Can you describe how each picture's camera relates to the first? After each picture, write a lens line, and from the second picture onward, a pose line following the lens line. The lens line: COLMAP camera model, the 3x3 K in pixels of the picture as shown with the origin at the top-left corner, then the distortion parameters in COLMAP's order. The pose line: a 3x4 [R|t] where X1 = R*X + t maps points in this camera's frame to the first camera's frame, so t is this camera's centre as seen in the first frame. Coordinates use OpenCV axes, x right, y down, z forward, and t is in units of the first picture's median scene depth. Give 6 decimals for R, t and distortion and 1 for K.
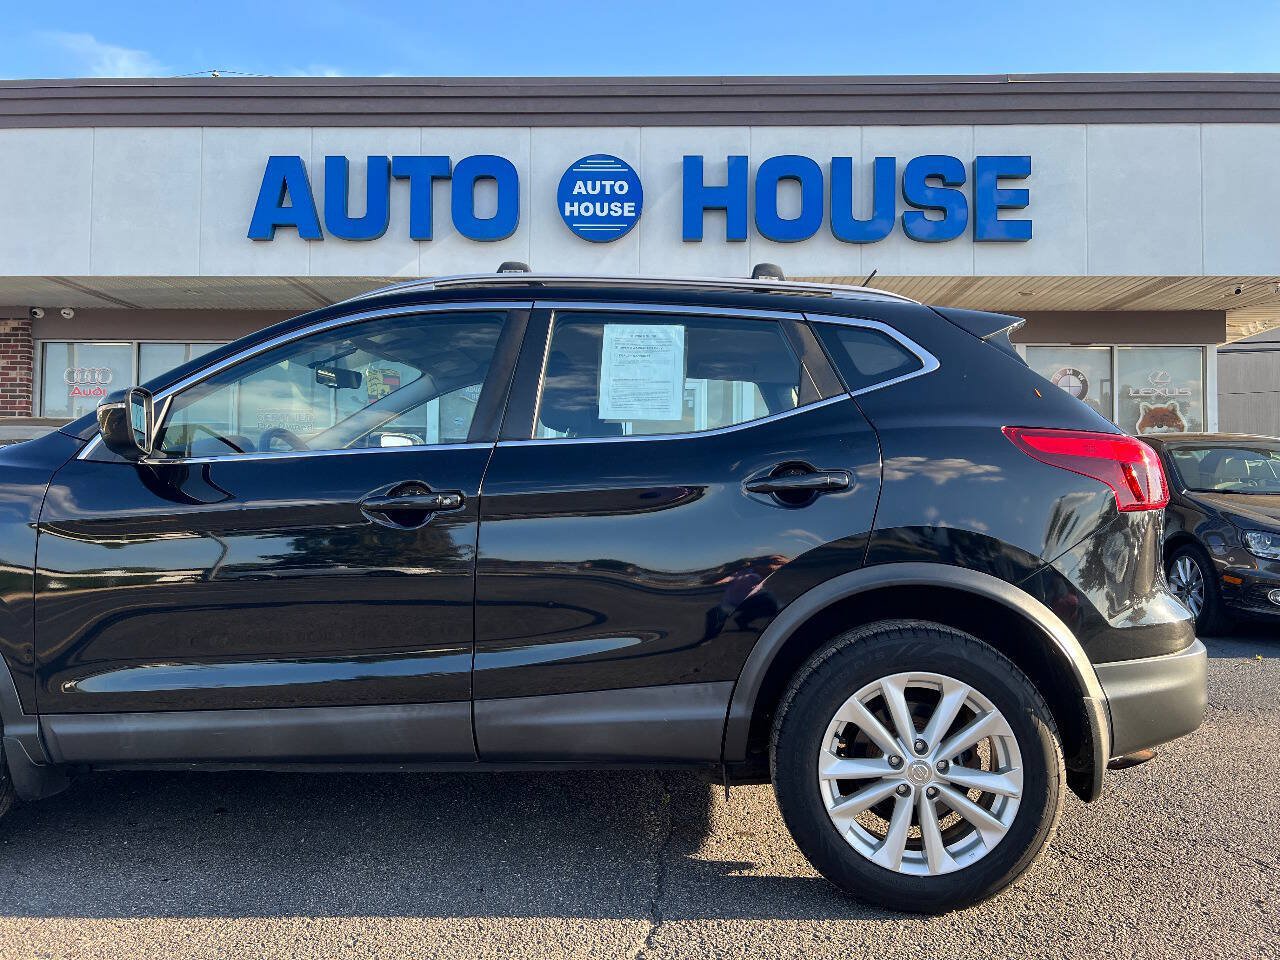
lens RADIAL K [[961.3, 0, 651.6], [0, 961.3, 470.9], [0, 0, 1]] dist [0.055889, -0.067374]
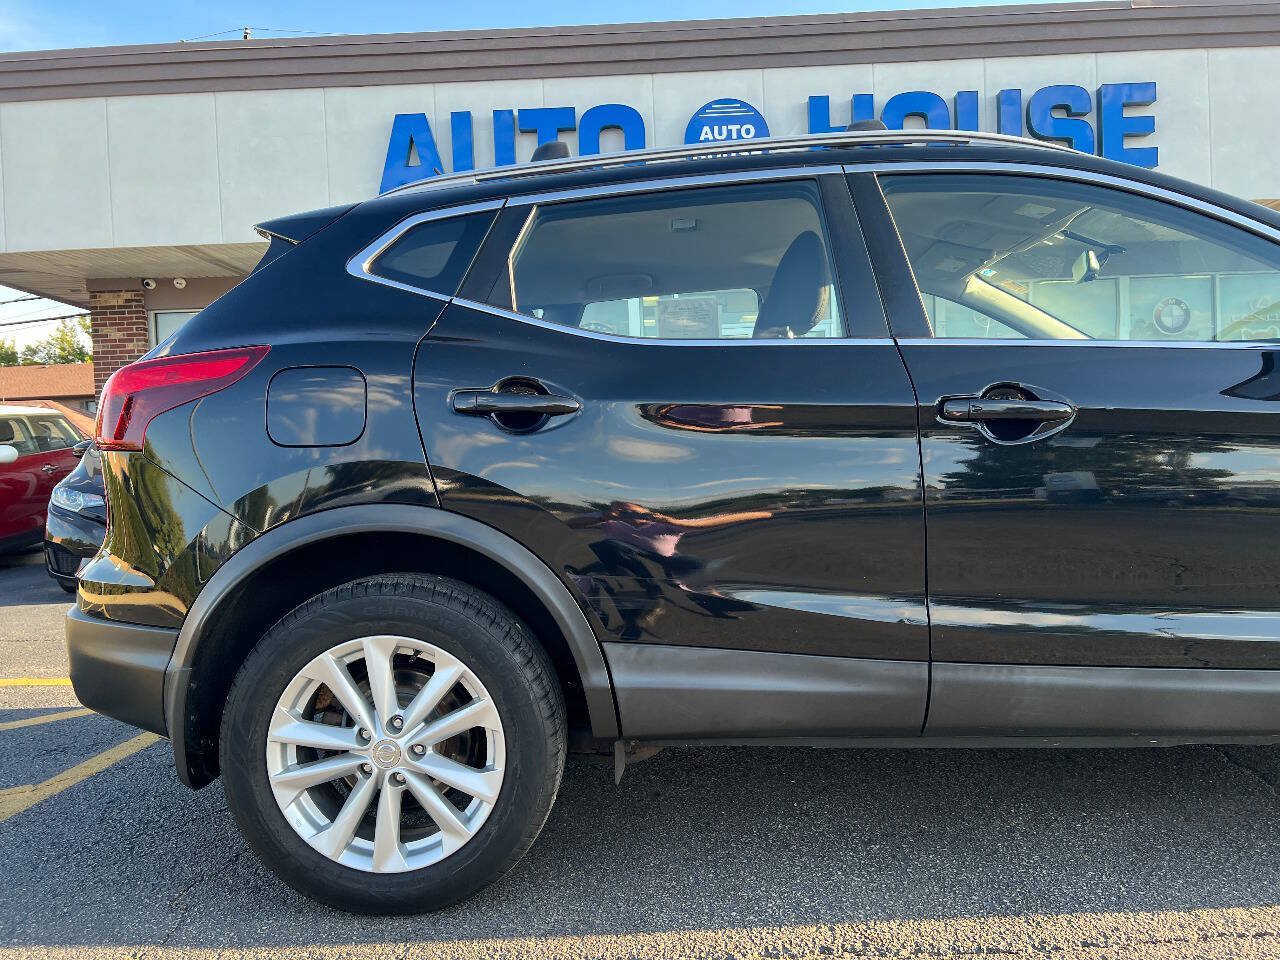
lens RADIAL K [[961.3, 0, 643.3], [0, 961.3, 488.1], [0, 0, 1]] dist [0.055889, -0.067374]
pose [[0.999034, -0.043410, 0.006814, -0.162566], [0.042878, 0.996973, 0.064854, 0.005904], [-0.009609, -0.064499, 0.997872, -0.025491]]
